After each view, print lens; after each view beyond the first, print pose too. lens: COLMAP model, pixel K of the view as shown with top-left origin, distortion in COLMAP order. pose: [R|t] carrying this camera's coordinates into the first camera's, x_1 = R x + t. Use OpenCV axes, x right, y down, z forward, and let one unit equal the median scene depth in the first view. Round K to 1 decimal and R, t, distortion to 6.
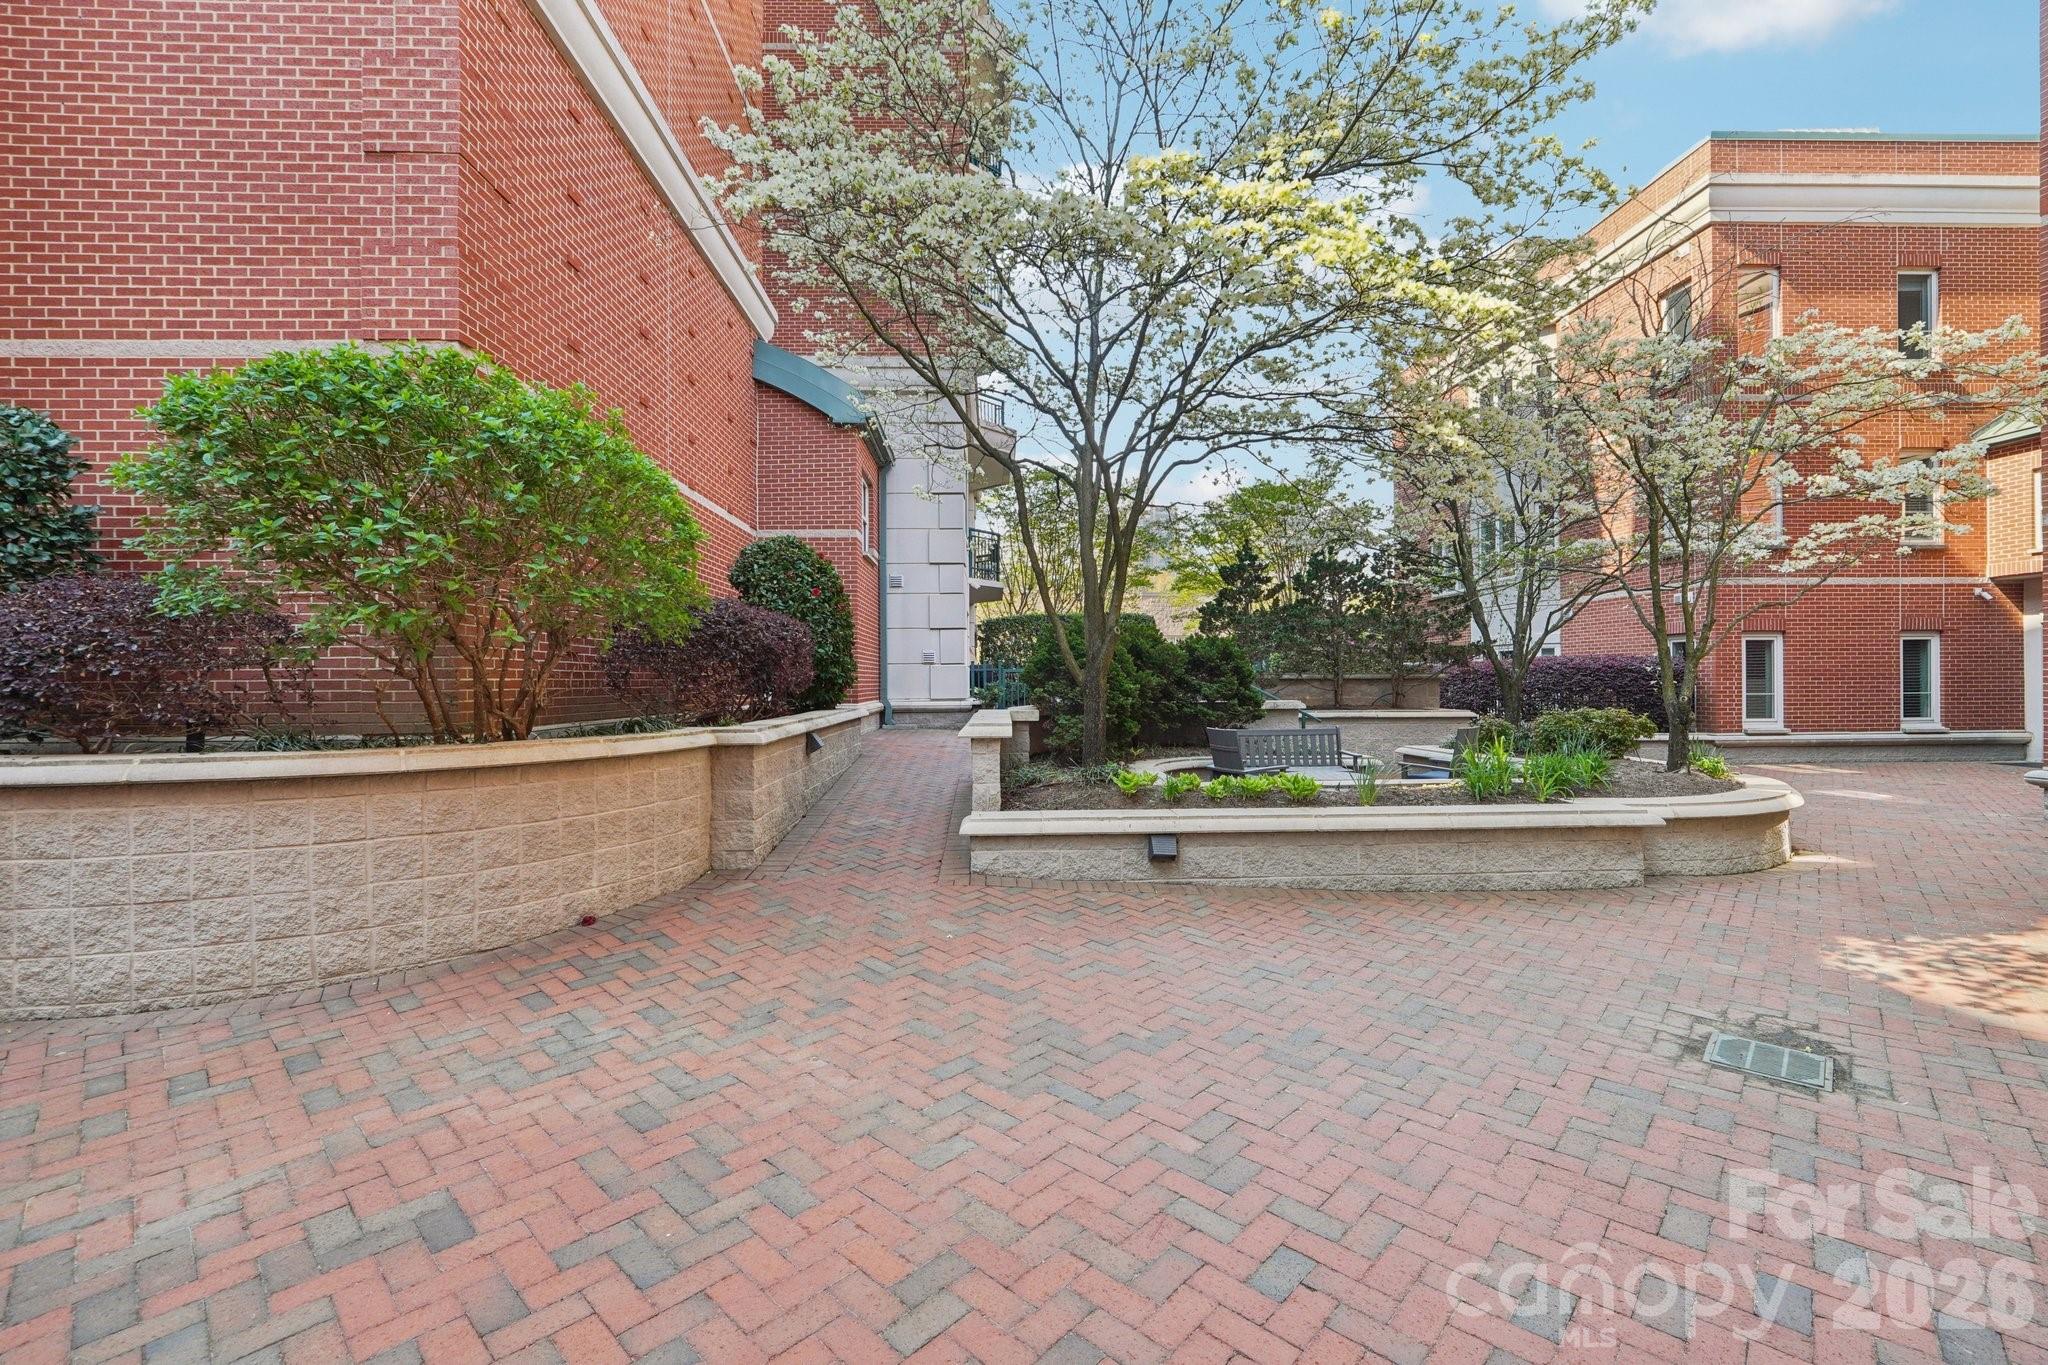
lens RADIAL K [[864.4, 0, 1023.8], [0, 864.4, 668.8], [0, 0, 1]] dist [-0.018253, 0.007115]
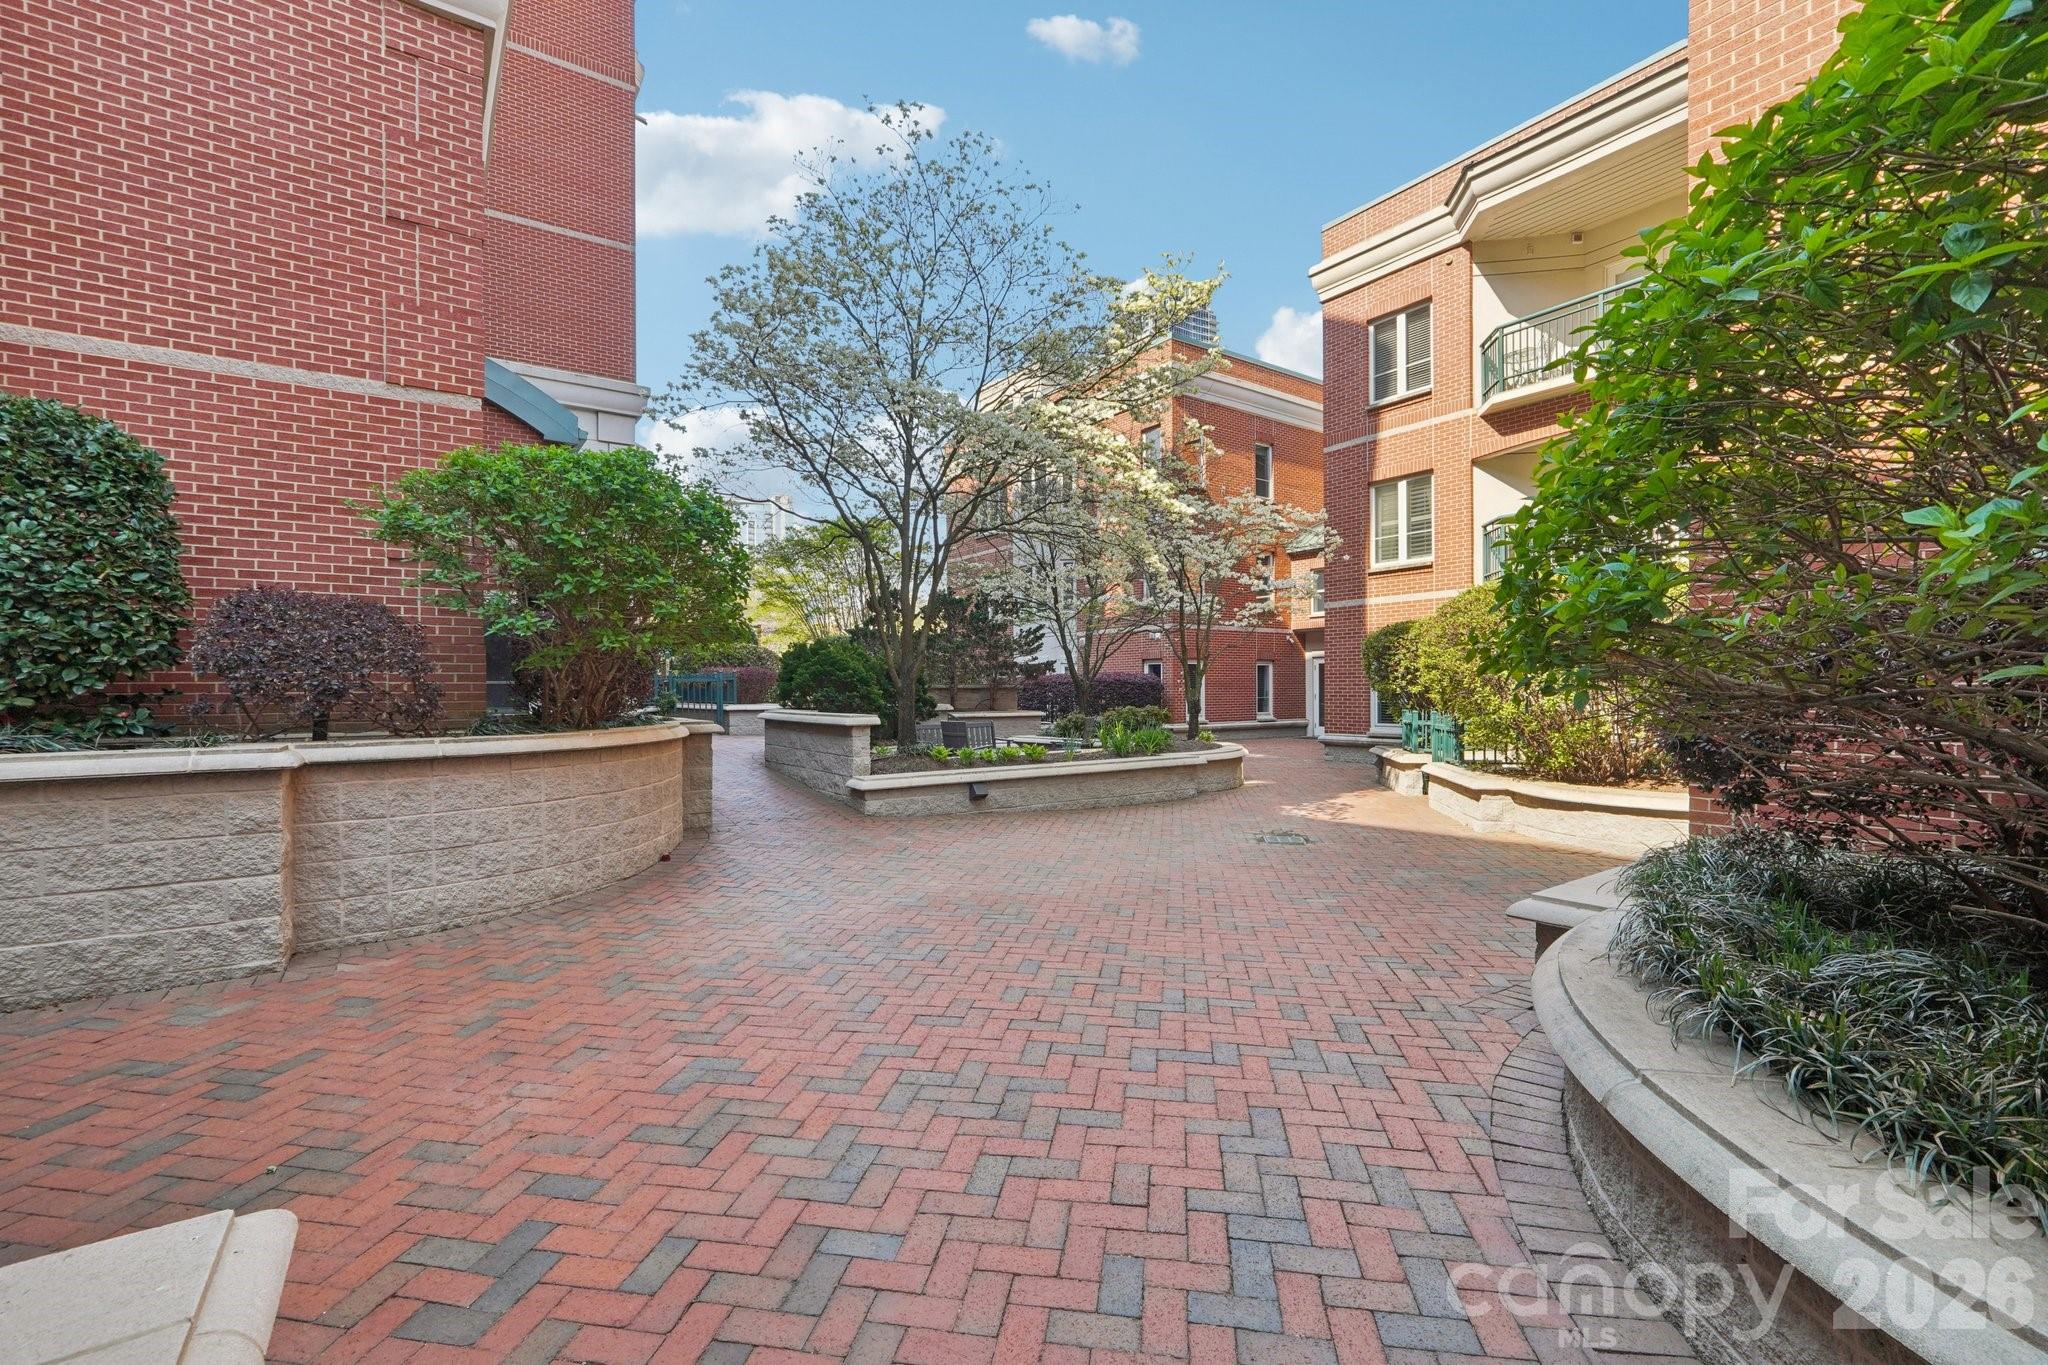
lens RADIAL K [[863.7, 0, 1024.9], [0, 863.7, 676.2], [0, 0, 1]] dist [-0.017867, 0.007577]
pose [[0.838732, 0.009316, 0.544465, -0.676834], [-0.006015, 0.999951, -0.007844, 0.008405], [-0.544512, 0.003304, 0.838747, -0.409817]]
